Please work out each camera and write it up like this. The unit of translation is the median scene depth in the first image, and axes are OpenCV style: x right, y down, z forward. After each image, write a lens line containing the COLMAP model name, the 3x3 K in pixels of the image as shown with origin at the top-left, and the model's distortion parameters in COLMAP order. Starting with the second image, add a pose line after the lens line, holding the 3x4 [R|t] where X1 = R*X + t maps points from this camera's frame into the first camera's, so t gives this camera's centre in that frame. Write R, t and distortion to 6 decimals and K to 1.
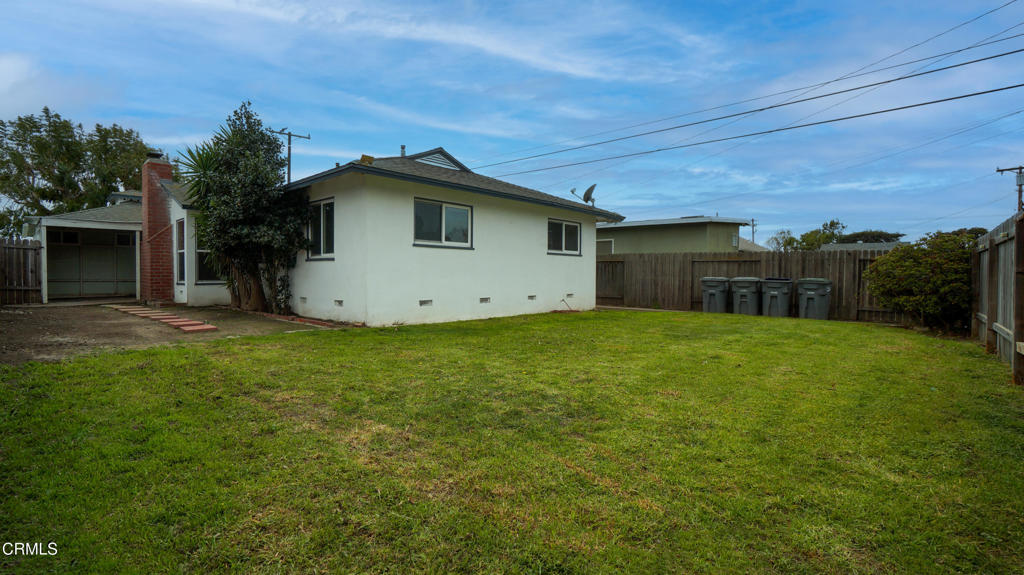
lens RADIAL K [[456.4, 0, 515.1], [0, 456.4, 283.0], [0, 0, 1]] dist [-0.006062, -0.000355]
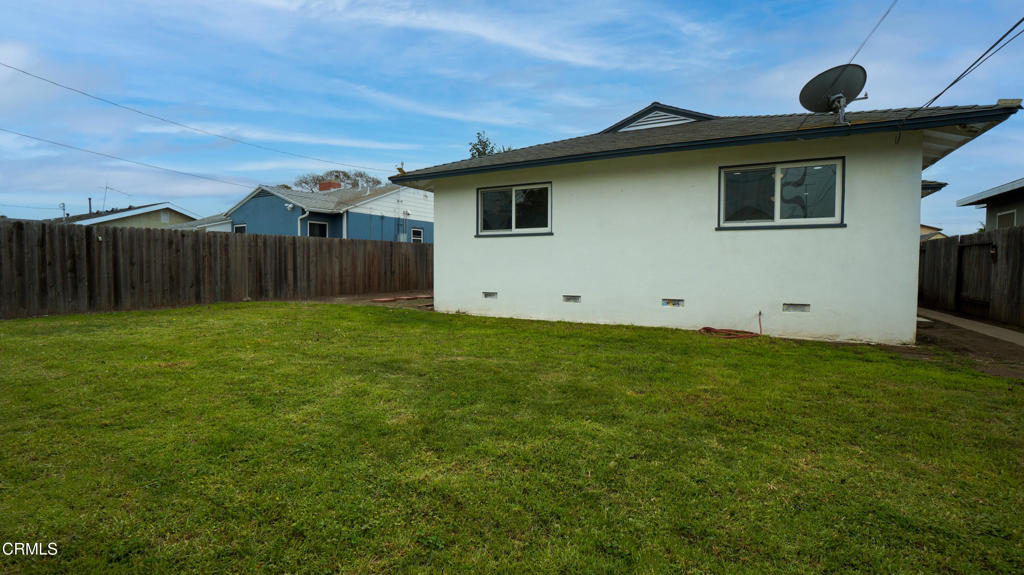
lens RADIAL K [[456.4, 0, 515.0], [0, 456.4, 287.2], [0, 0, 1]] dist [-0.006062, -0.000355]
pose [[0.272806, 0.039676, -0.961251, 0.611042], [-0.021173, 0.999155, 0.035232, -0.006589], [0.961836, 0.010741, 0.273415, 0.650974]]
